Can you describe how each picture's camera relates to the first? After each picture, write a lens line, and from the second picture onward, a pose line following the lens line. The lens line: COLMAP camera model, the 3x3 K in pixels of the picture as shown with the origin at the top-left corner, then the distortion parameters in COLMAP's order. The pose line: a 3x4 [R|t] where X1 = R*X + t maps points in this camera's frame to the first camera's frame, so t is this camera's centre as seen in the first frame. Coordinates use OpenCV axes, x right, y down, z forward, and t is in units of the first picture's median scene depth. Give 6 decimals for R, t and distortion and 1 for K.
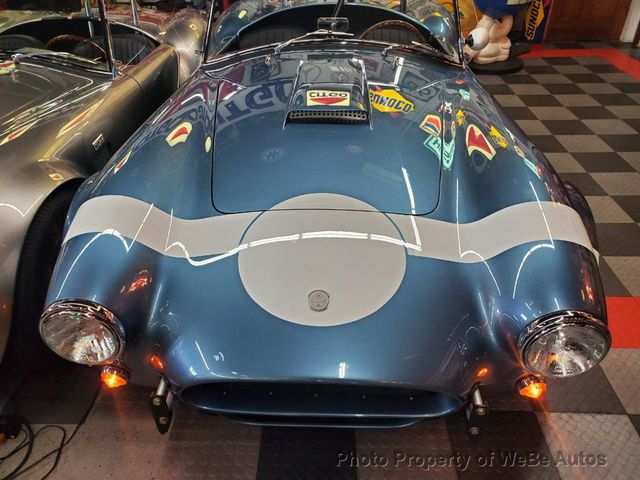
lens RADIAL K [[496.8, 0, 320.0], [0, 496.8, 240.0], [0, 0, 1]] dist [0.009541, 0.004891]
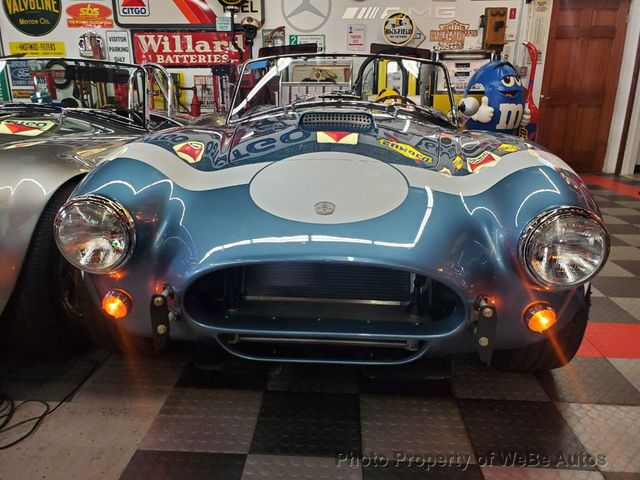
lens RADIAL K [[496.8, 0, 320.0], [0, 496.8, 240.0], [0, 0, 1]] dist [0.009541, 0.004891]
pose [[0.999563, 0.026882, -0.012307, -0.000870], [-0.029343, 0.952977, -0.301619, 0.362572], [0.003620, 0.301848, 0.953349, 0.019895]]
